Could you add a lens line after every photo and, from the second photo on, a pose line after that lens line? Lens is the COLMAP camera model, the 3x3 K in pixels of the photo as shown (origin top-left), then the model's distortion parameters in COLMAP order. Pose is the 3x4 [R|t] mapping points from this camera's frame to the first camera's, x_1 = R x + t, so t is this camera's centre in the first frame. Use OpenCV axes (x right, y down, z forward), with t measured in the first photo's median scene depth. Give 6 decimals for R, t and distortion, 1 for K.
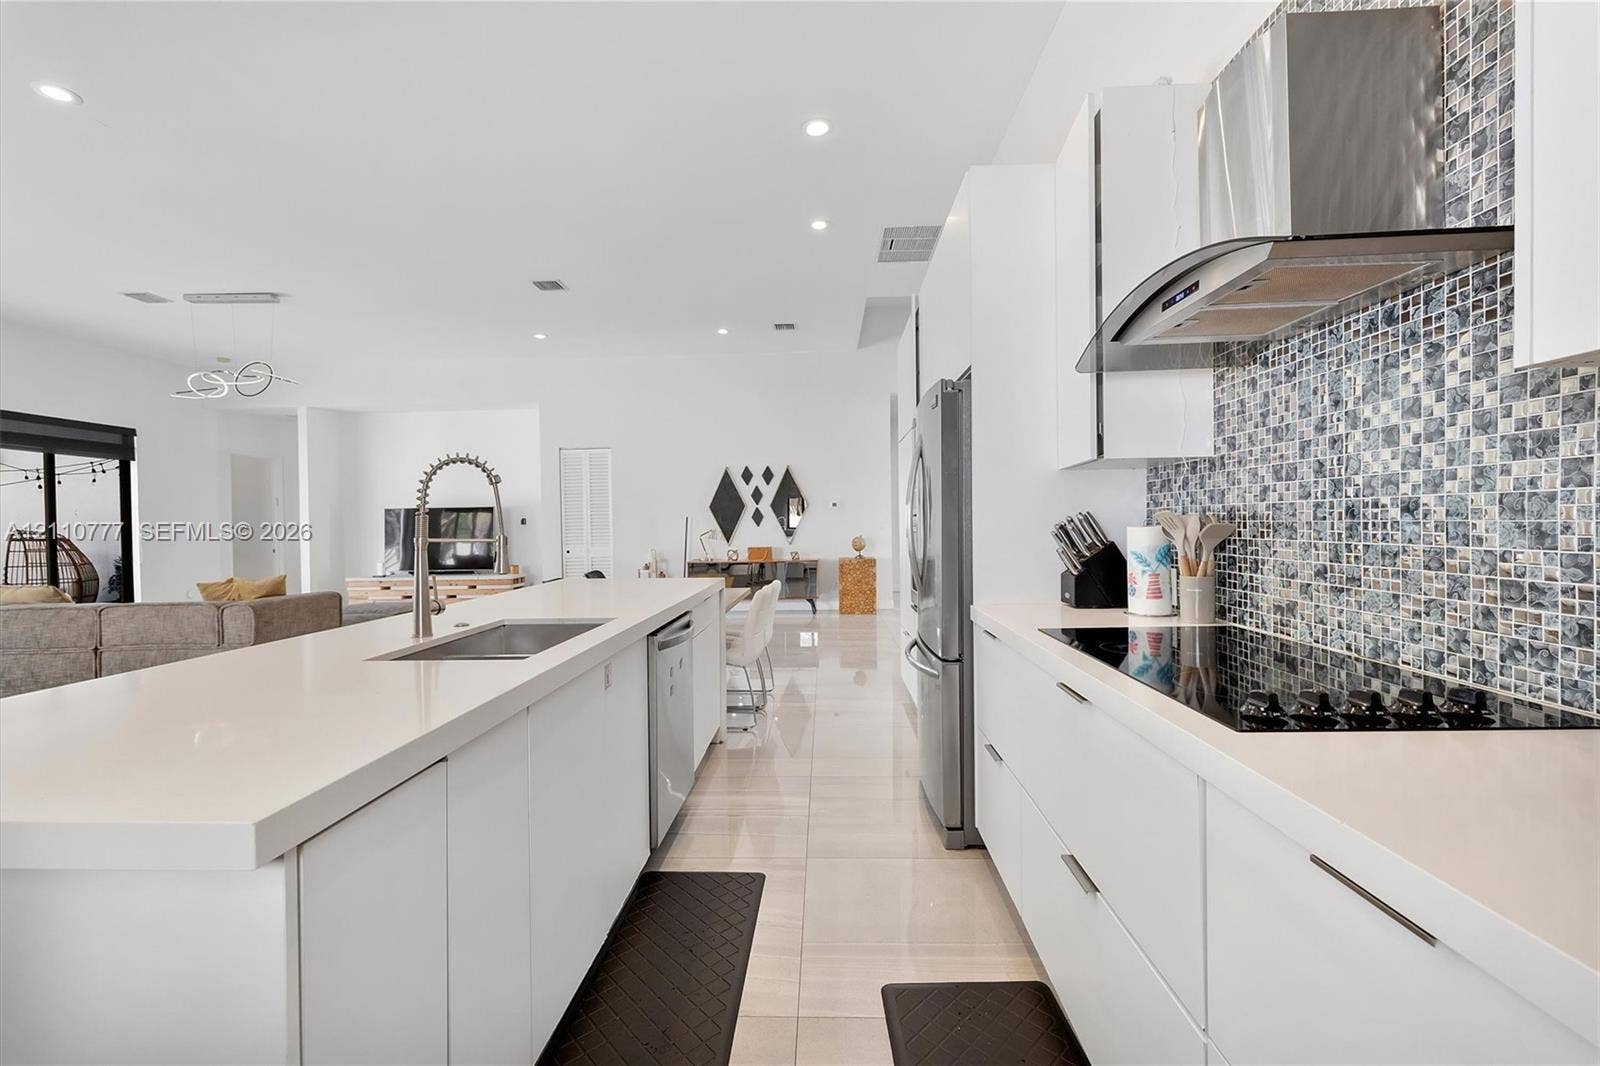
lens RADIAL K [[675.7, 0, 807.5], [0, 675.7, 531.2], [0, 0, 1]] dist [0.004916, 0.000405]
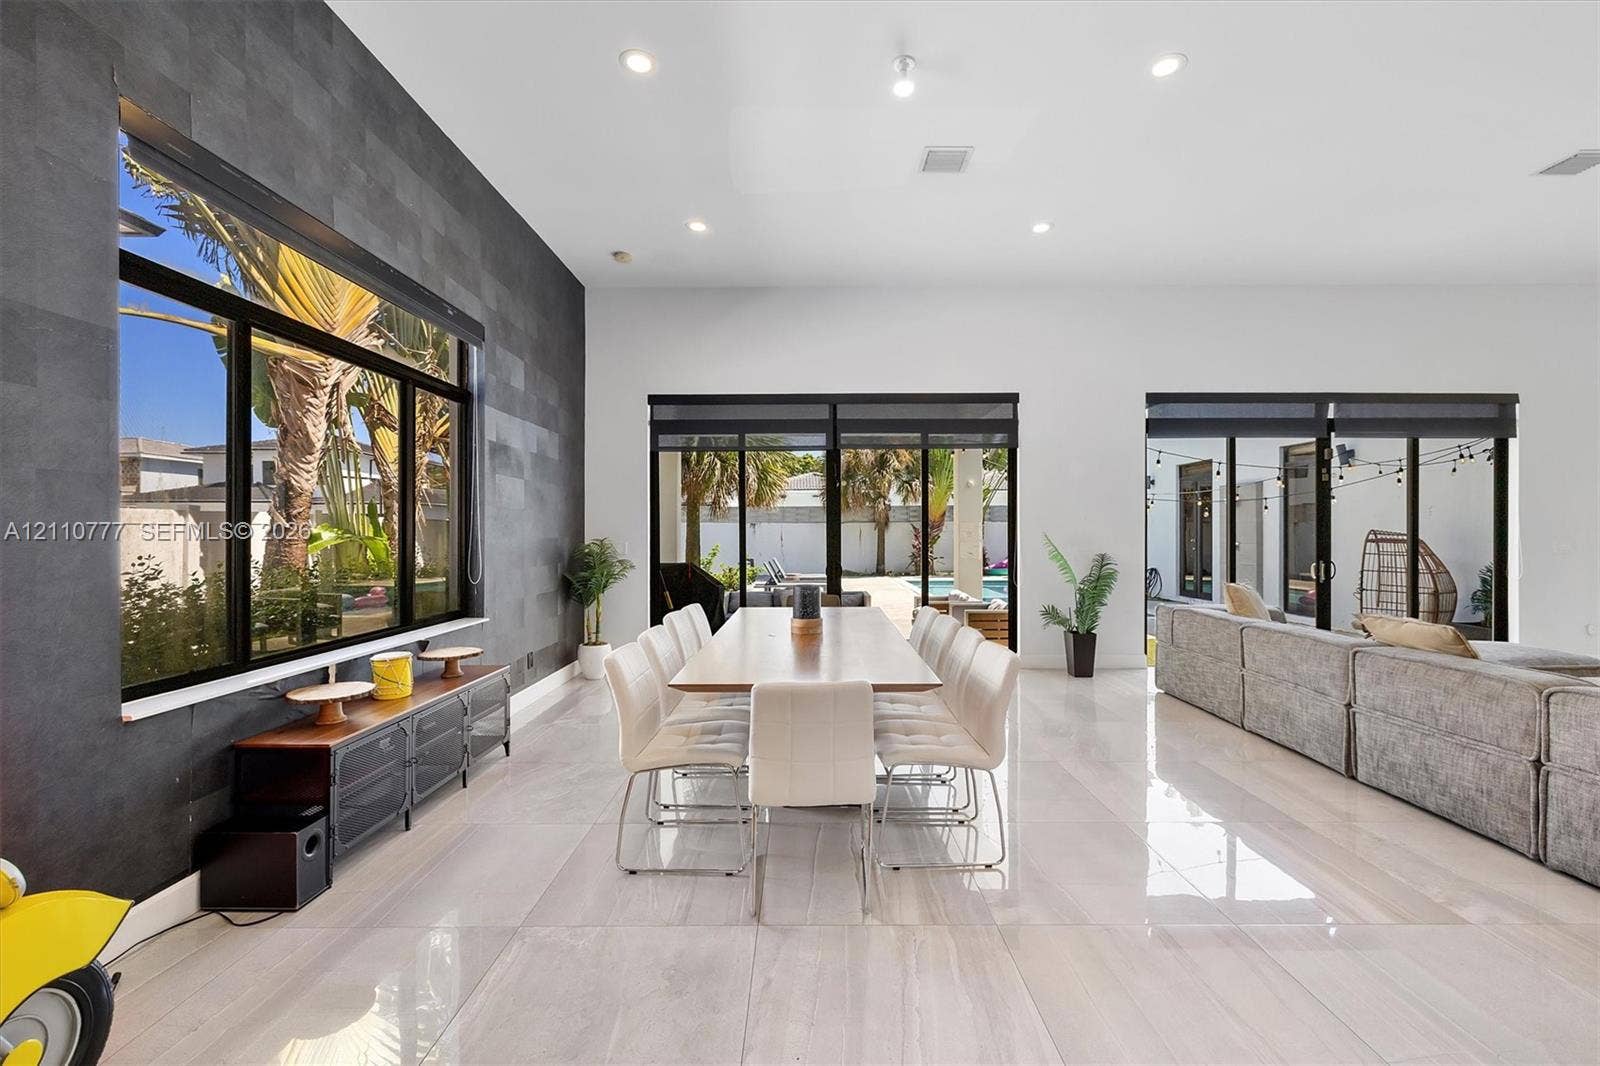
lens RADIAL K [[675.7, 0, 801.3], [0, 675.7, 533.7], [0, 0, 1]] dist [0.004916, 0.000405]
pose [[0.028737, 0.016322, -0.999454, -0.289435], [-0.006826, 0.999847, 0.016132, -0.007056], [0.999564, 0.006359, 0.028844, 0.219179]]
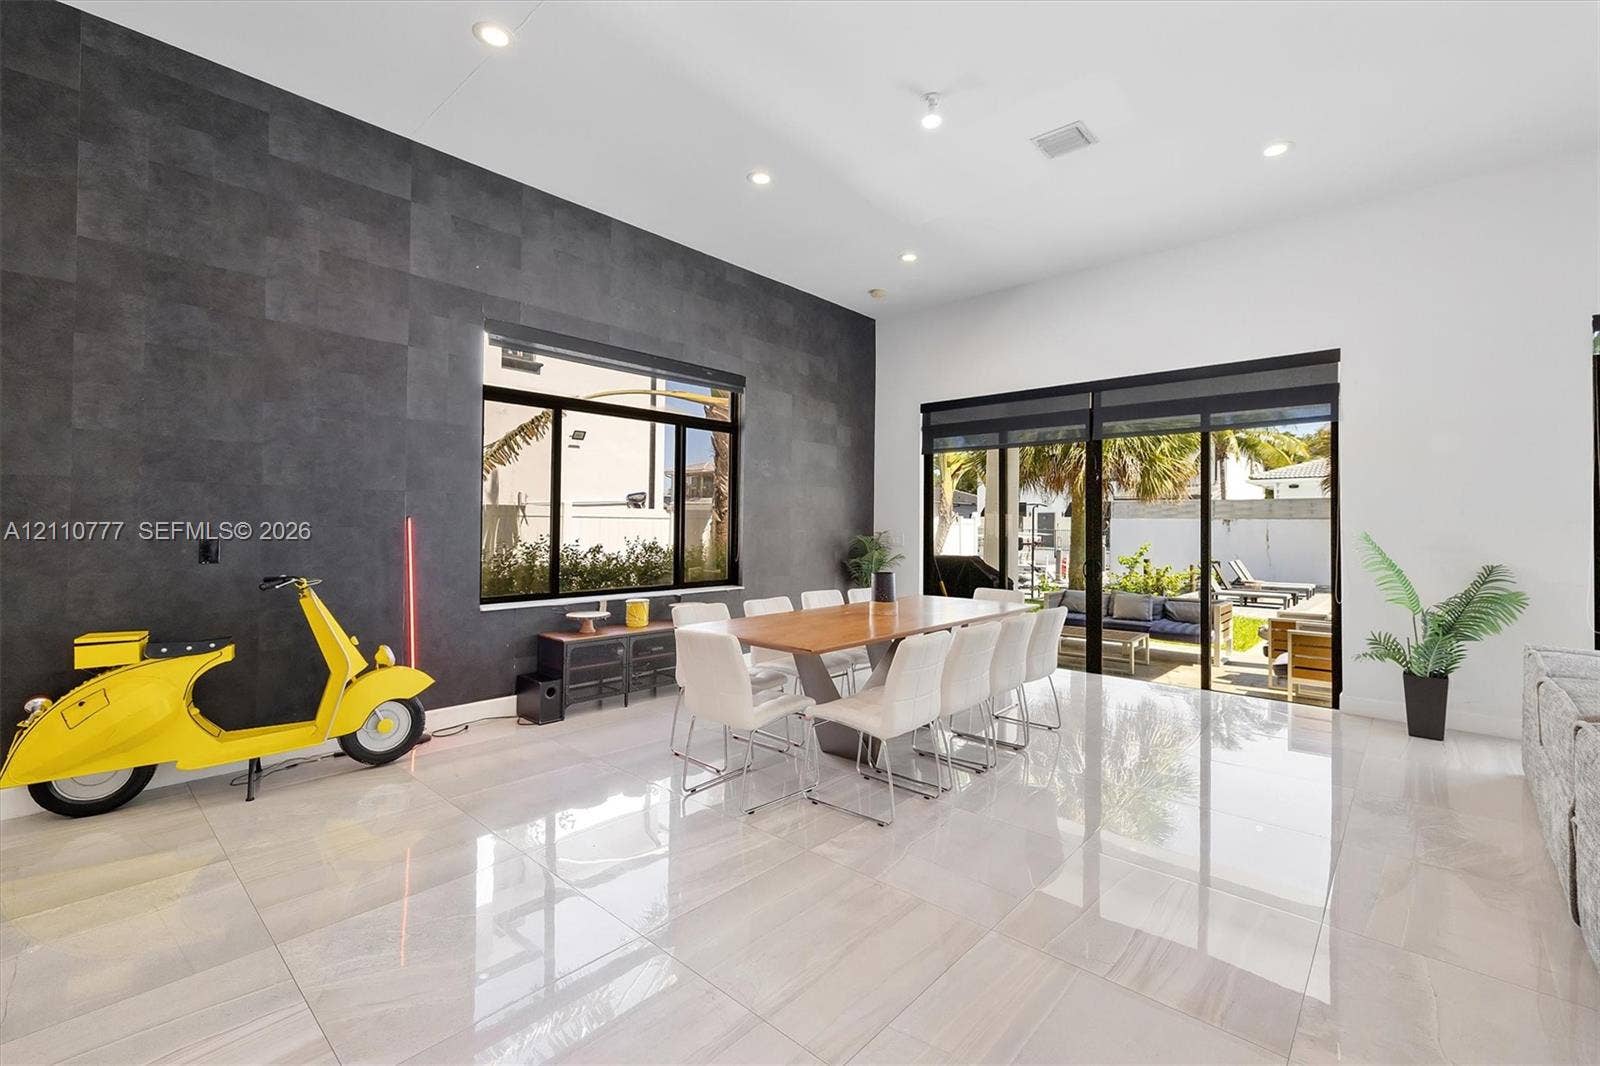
lens RADIAL K [[675.7, 0, 785.4], [0, 675.7, 521.3], [0, 0, 1]] dist [0.004916, 0.000405]
pose [[-0.648981, 0.002846, -0.760800, -0.313304], [-0.008029, 0.999912, 0.010589, -0.015185], [0.760763, 0.012981, -0.648900, 1.068488]]
